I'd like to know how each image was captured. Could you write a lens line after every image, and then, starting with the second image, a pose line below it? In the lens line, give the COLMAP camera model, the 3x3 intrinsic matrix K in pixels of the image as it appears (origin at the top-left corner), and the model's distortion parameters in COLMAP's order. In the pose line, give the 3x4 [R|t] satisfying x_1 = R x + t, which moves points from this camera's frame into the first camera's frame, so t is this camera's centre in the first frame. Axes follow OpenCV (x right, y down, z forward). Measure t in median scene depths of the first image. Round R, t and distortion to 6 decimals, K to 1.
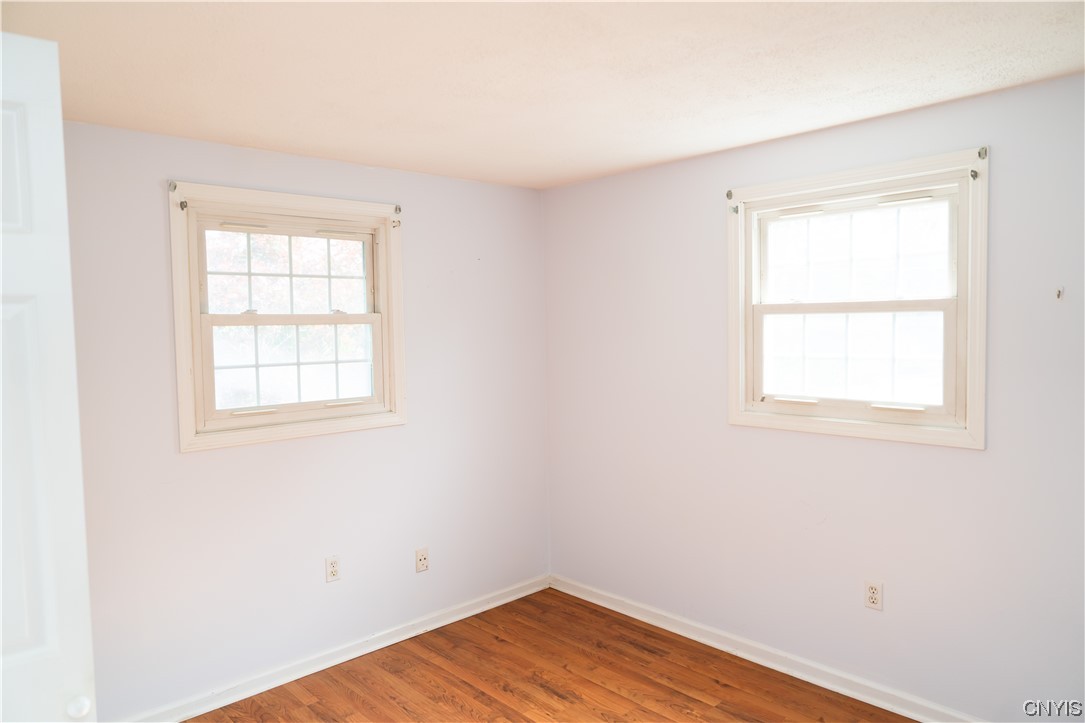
lens RADIAL K [[724.1, 0, 542.5], [0, 724.1, 361.5], [0, 0, 1]] dist [-0.026184, 0.022576]
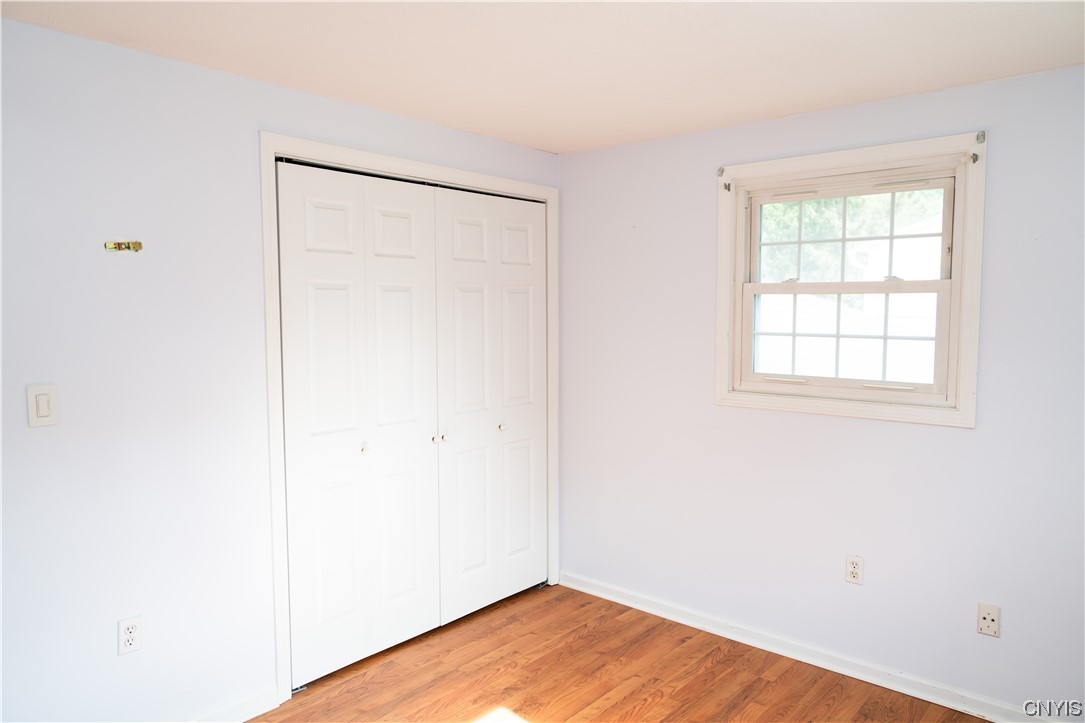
lens RADIAL K [[746.7, 0, 542.5], [0, 746.7, 361.5], [0, 0, 1]] dist [0.011206, 0.002841]
pose [[0.103394, 0.097586, -0.989842, 0.558697], [-0.050308, 0.994415, 0.092782, -0.033472], [0.993367, 0.040204, 0.107726, 0.510961]]
